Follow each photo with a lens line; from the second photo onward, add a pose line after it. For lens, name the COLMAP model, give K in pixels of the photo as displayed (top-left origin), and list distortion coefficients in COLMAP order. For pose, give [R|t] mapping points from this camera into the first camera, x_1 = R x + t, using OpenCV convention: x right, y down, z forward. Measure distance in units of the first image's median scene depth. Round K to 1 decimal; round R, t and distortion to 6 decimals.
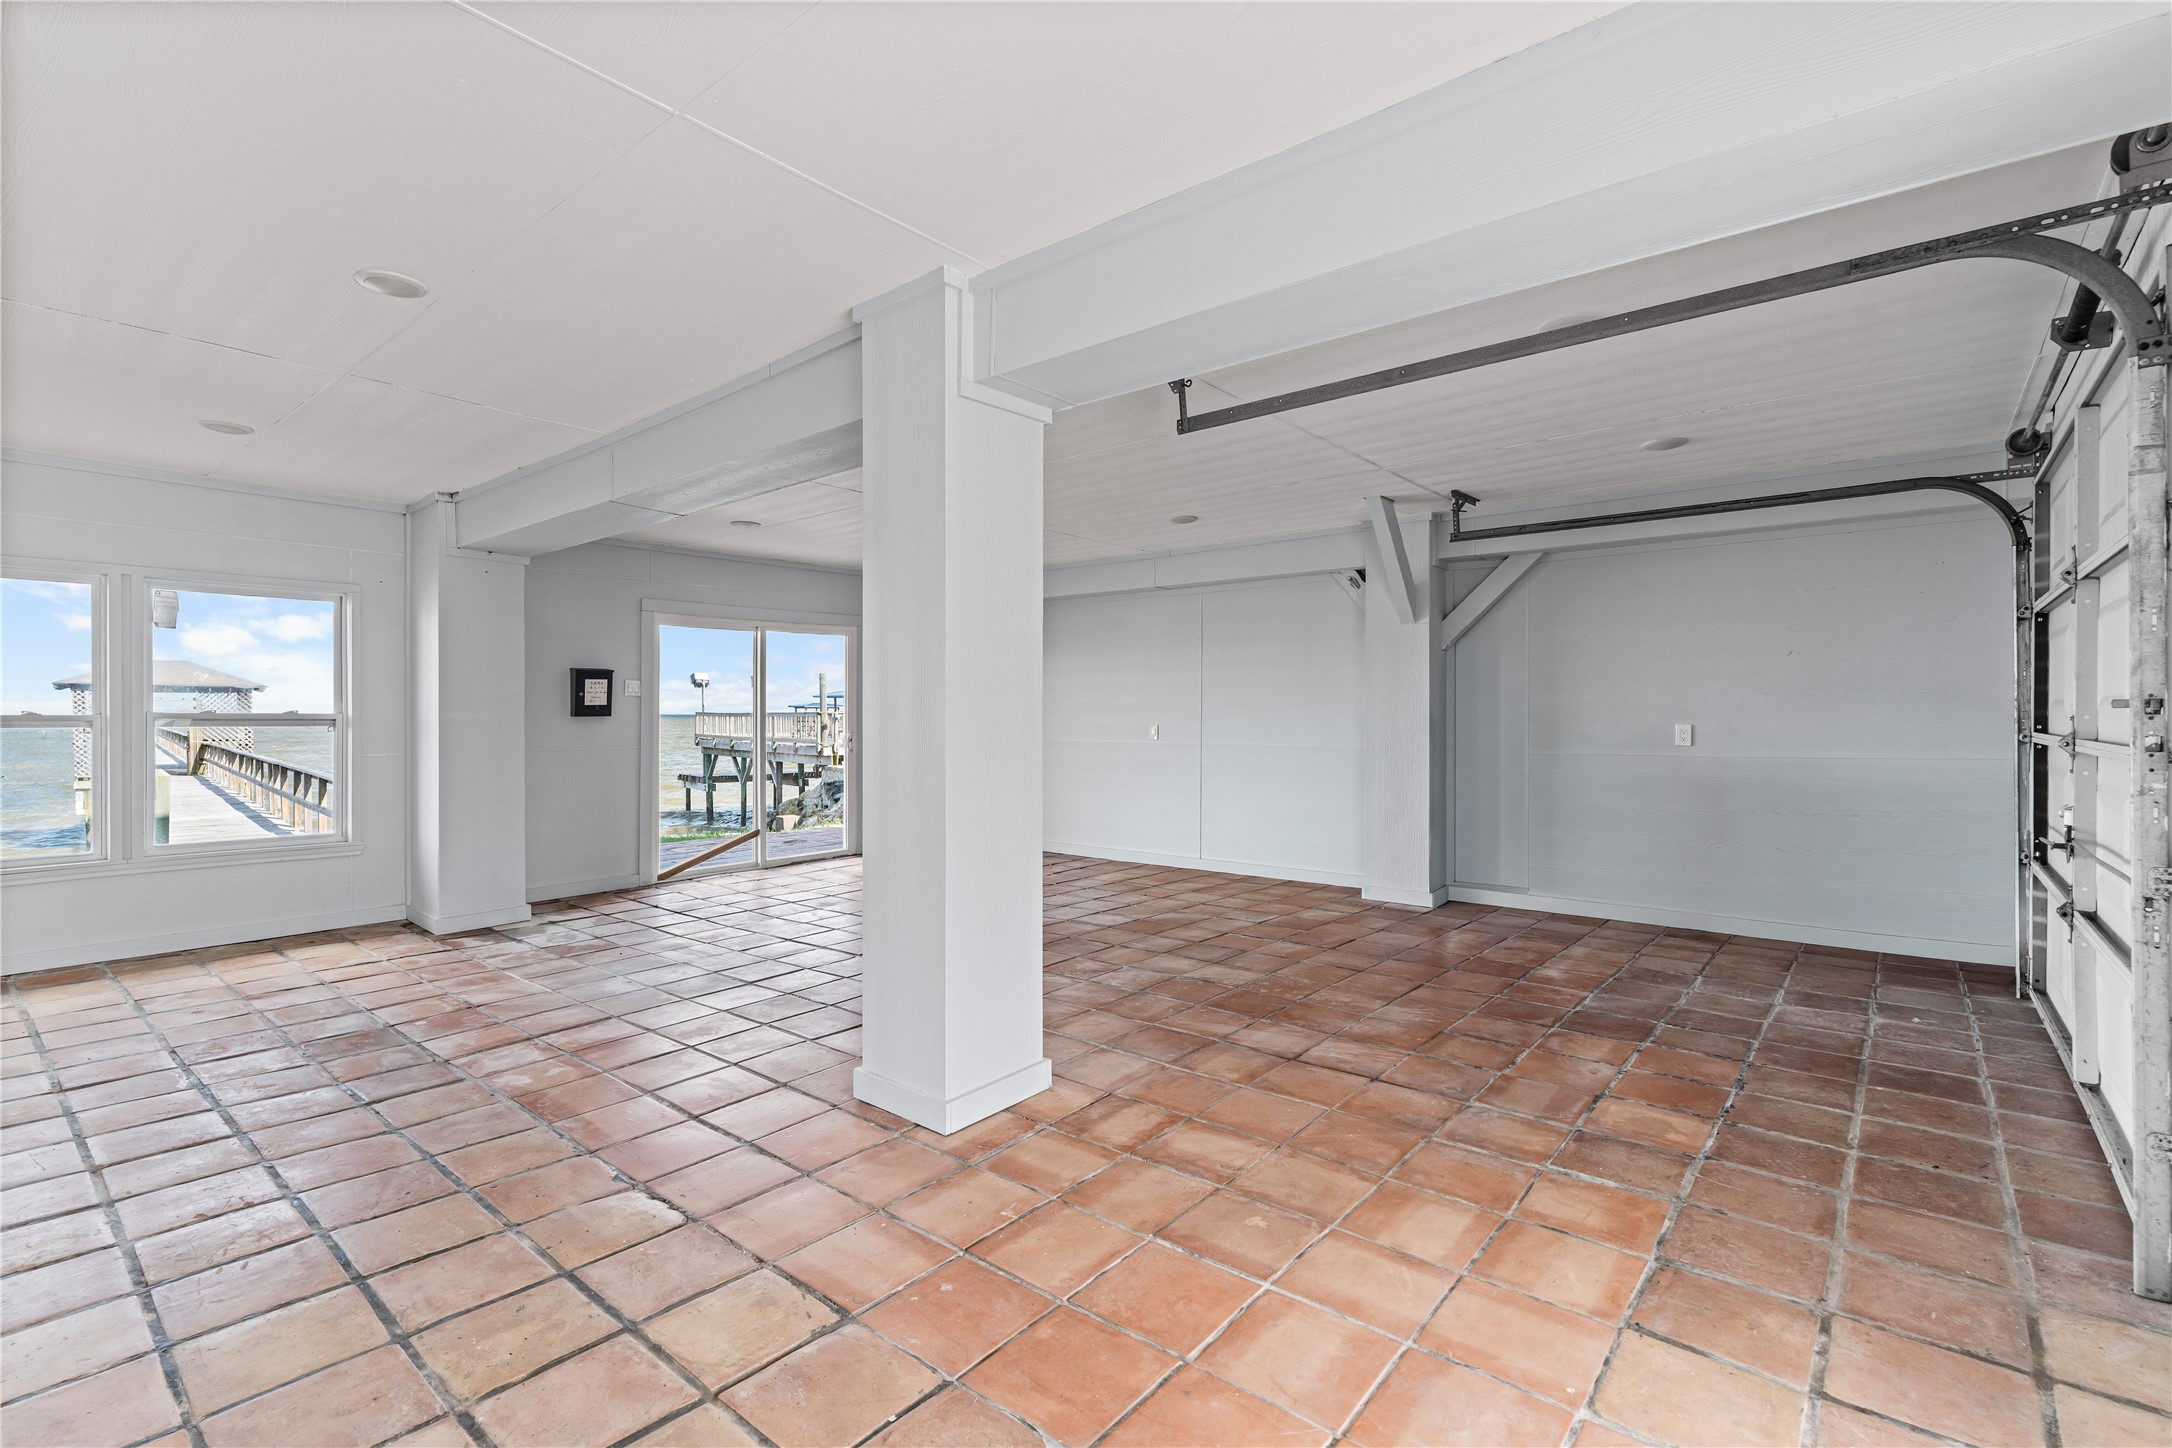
lens RADIAL K [[982.1, 0, 1085.6], [0, 982.1, 719.3], [0, 0, 1]] dist [0.000793, 0.000070]
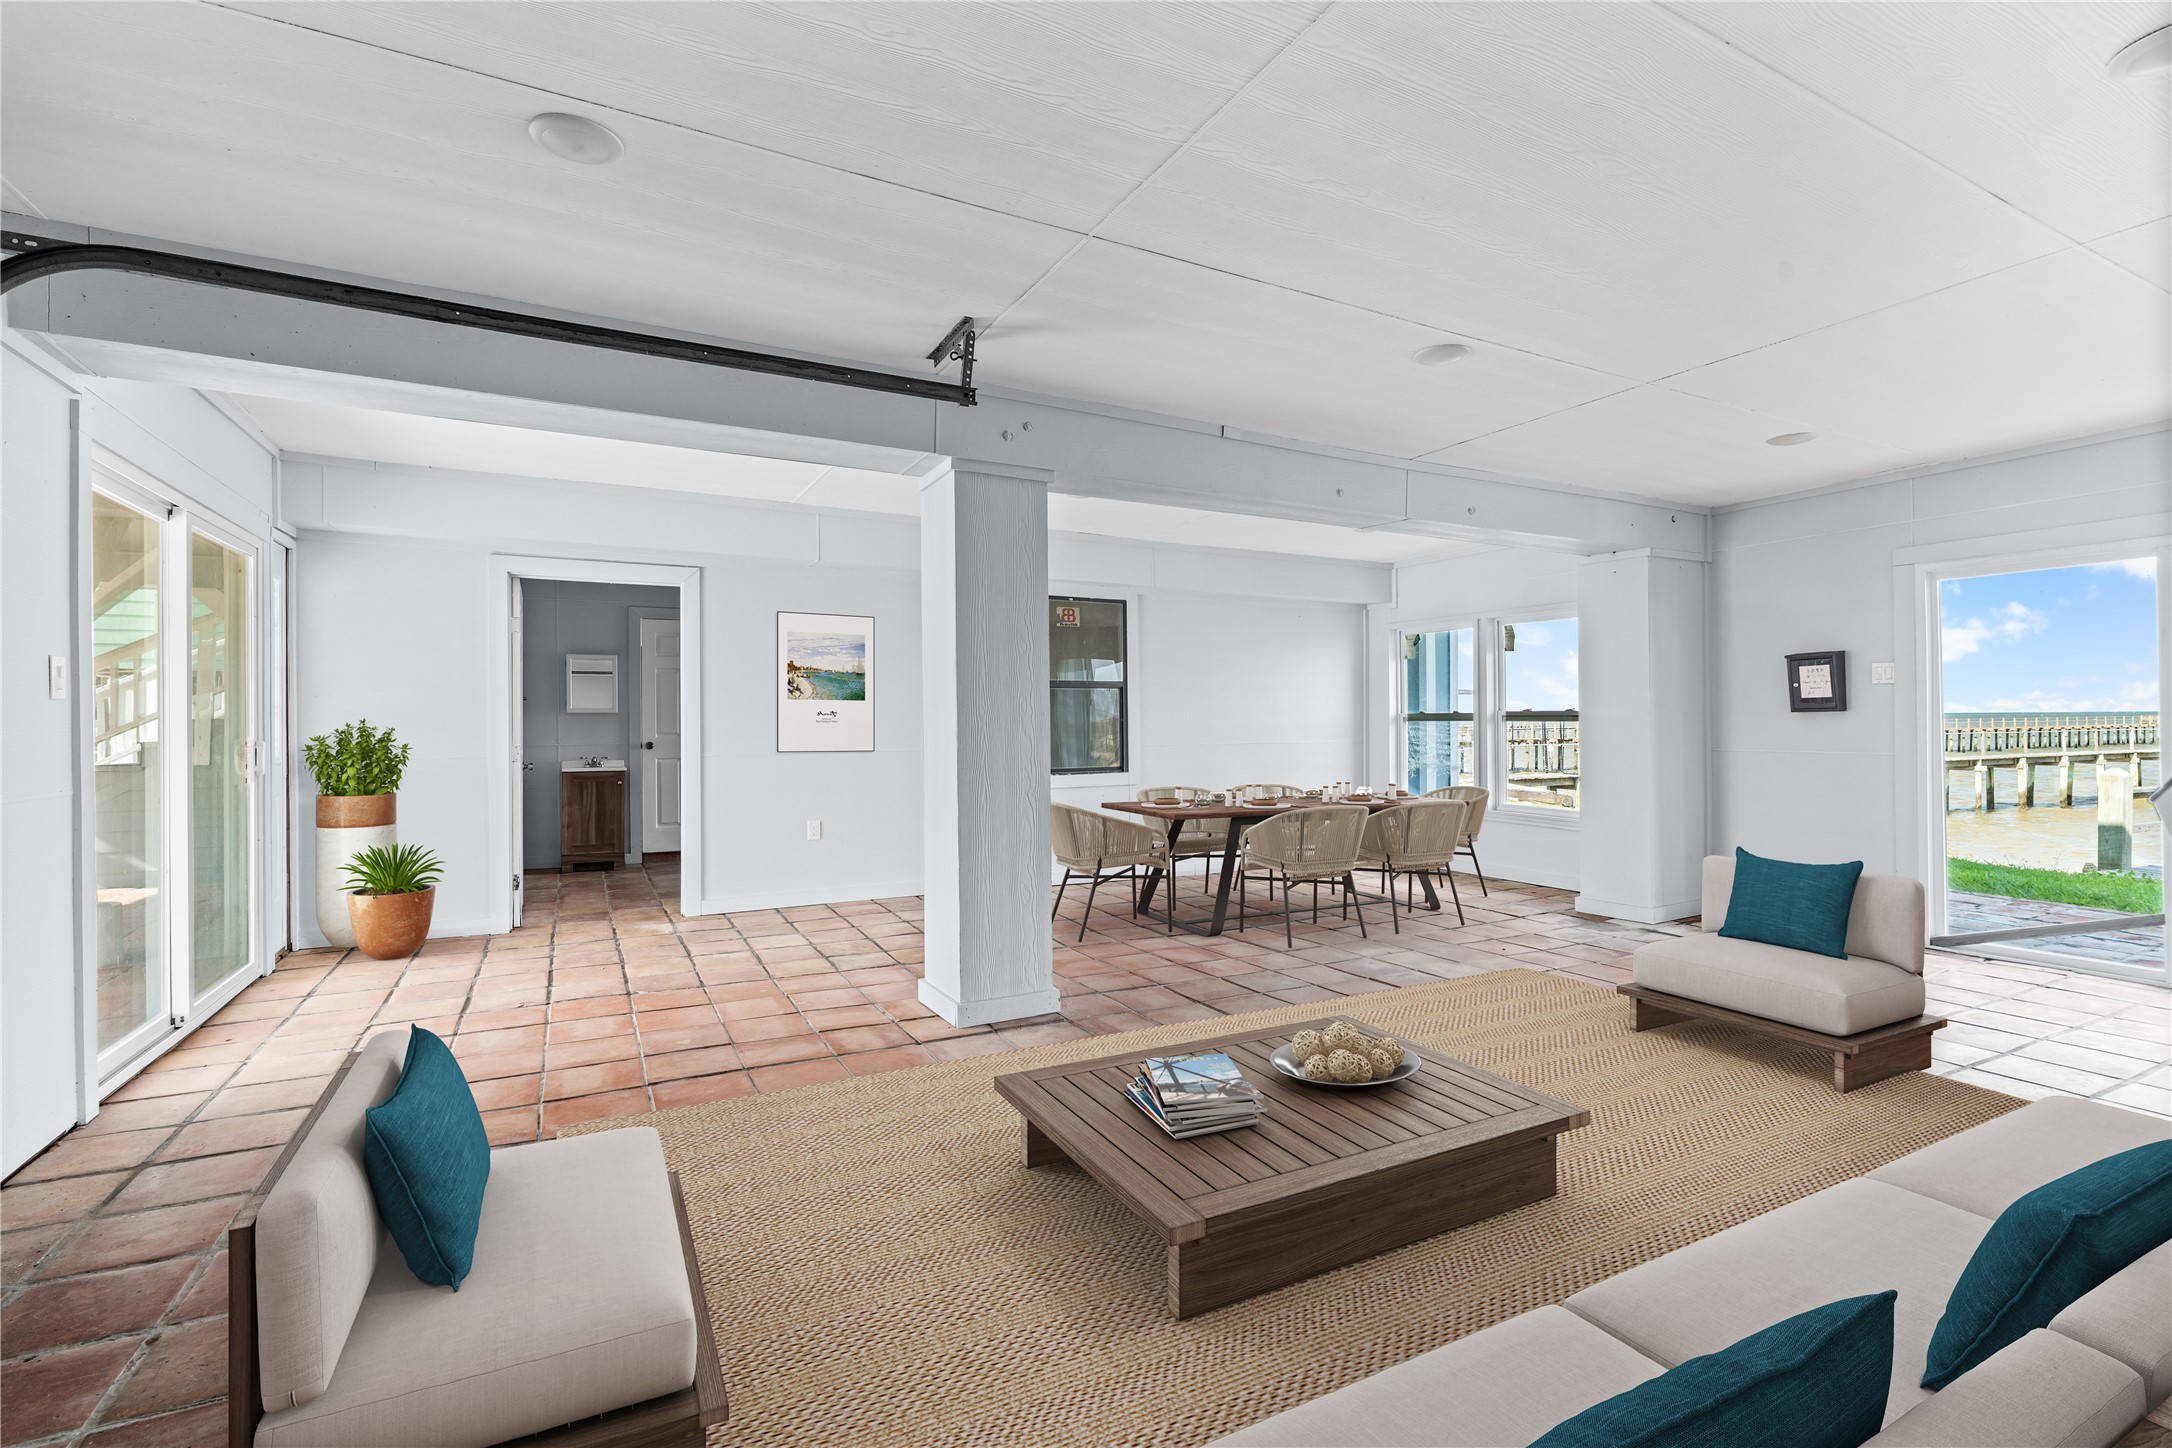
lens RADIAL K [[982.1, 0, 1092.3], [0, 982.1, 723.4], [0, 0, 1]] dist [0.000793, 0.000070]
pose [[-0.387565, 0.004830, -0.921830, 1.076912], [0.004519, 0.999984, 0.003340, 0.003311], [0.921831, -0.002871, -0.387581, 1.747779]]
